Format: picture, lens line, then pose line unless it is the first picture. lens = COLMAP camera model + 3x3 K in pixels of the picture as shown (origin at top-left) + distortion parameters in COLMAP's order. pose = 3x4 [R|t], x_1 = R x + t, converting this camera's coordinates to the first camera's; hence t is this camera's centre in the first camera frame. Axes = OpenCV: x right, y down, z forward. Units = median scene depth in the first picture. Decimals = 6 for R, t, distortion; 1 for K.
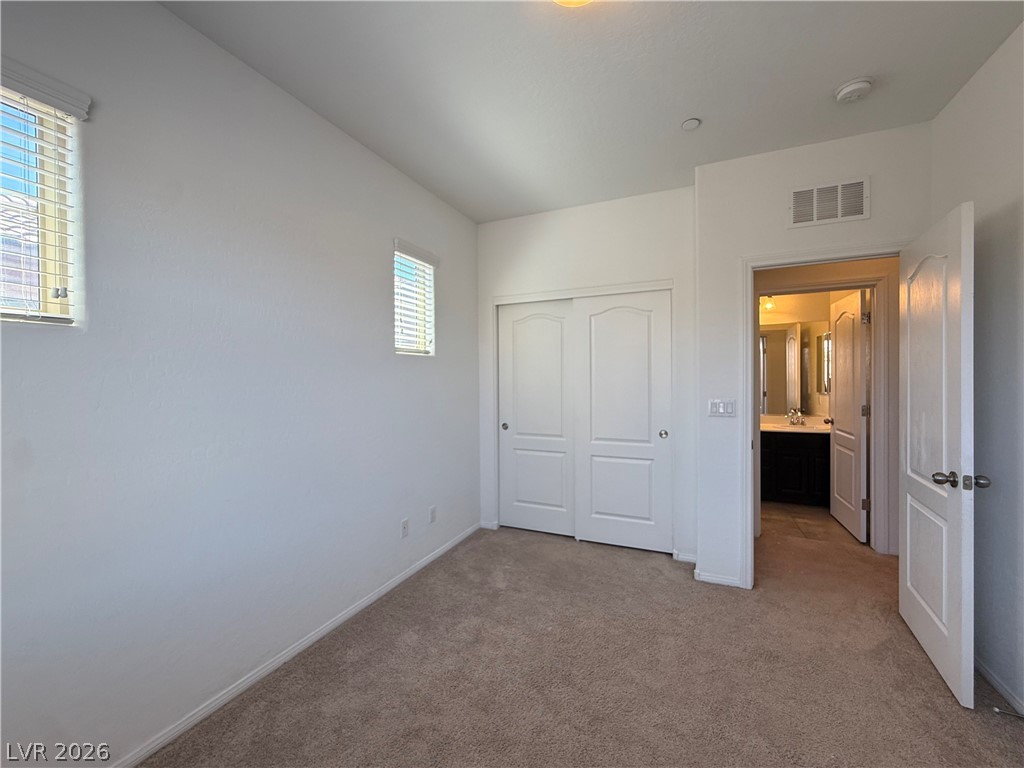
lens RADIAL K [[412.1, 0, 512.0], [0, 412.1, 384.0], [0, 0, 1]] dist [0.001357, 0.000369]
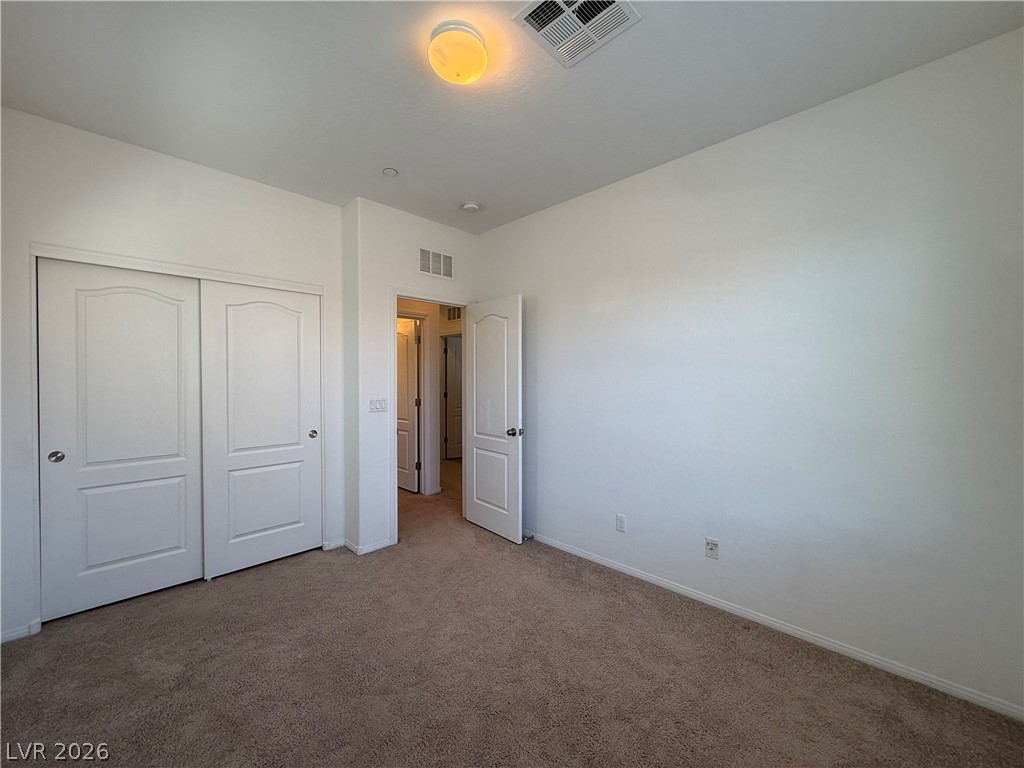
lens RADIAL K [[406.8, 0, 512.0], [0, 406.8, 384.0], [0, 0, 1]] dist [0.000256, 0.000160]
pose [[0.356446, -0.004611, 0.934304, -0.452227], [0.009648, 0.999953, 0.001254, -0.000101], [-0.934266, 0.008567, 0.356474, 0.191932]]
